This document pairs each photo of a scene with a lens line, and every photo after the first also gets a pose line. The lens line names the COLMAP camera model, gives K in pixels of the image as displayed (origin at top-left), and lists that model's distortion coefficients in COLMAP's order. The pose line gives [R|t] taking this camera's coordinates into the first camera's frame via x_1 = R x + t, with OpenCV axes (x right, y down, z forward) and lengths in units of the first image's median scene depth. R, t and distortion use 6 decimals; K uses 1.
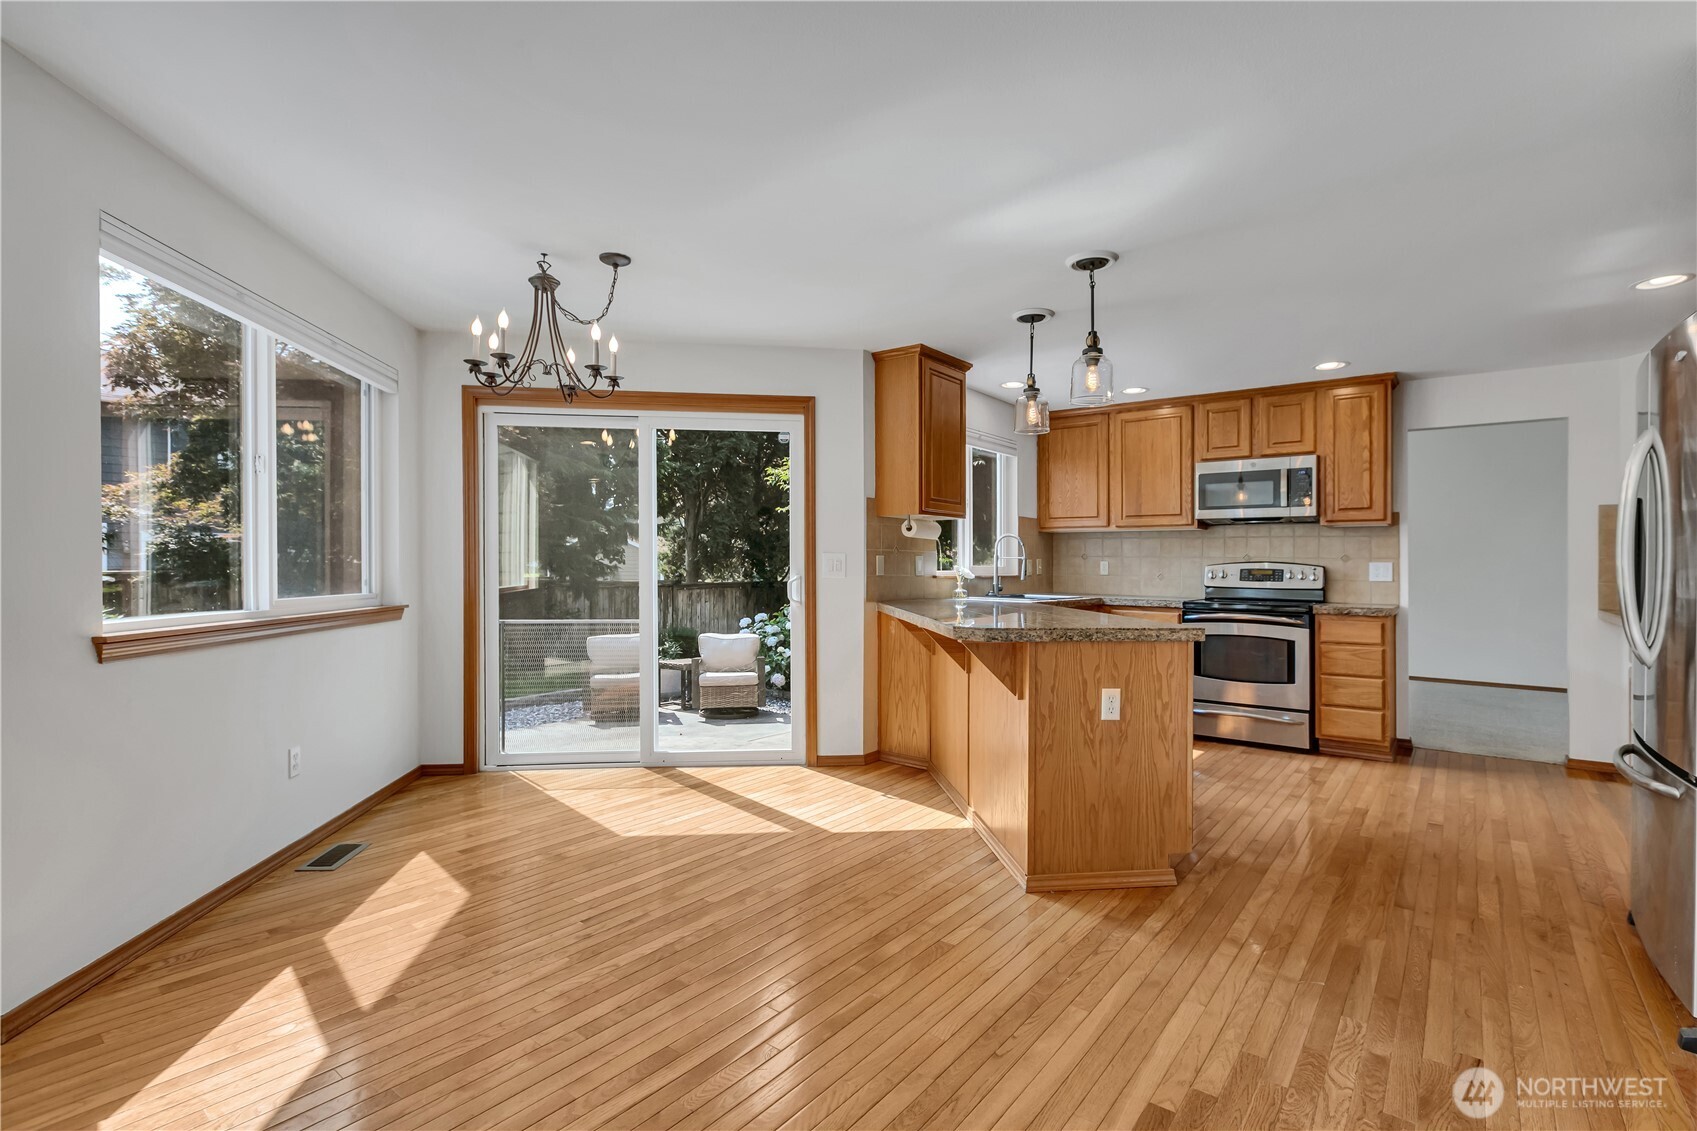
lens RADIAL K [[794.5, 0, 858.6], [0, 794.5, 562.4], [0, 0, 1]] dist [0.002901, -0.000668]
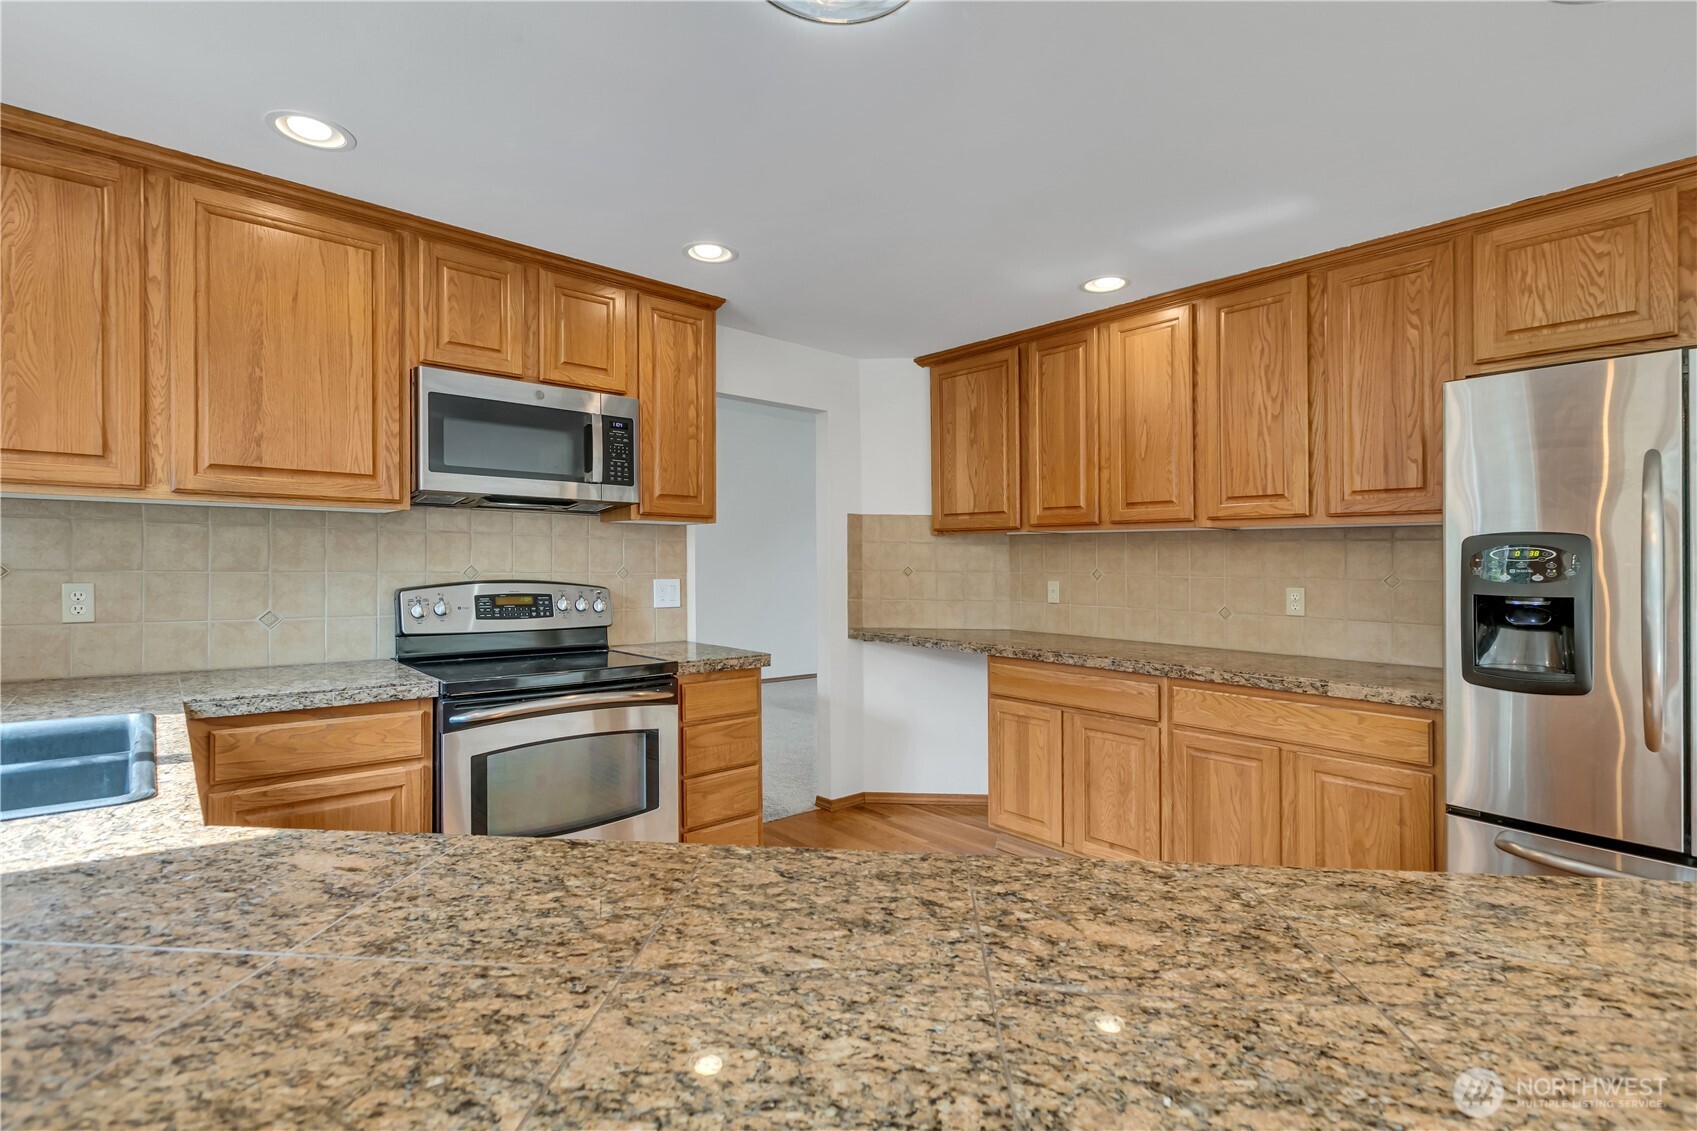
lens RADIAL K [[794.5, 0, 859.2], [0, 794.5, 561.6], [0, 0, 1]] dist [0.002901, -0.000668]
pose [[0.196219, -0.007403, 0.980532, 0.034027], [-0.013085, 0.999863, 0.010167, -0.024092], [-0.980473, -0.014825, 0.196096, 0.724665]]
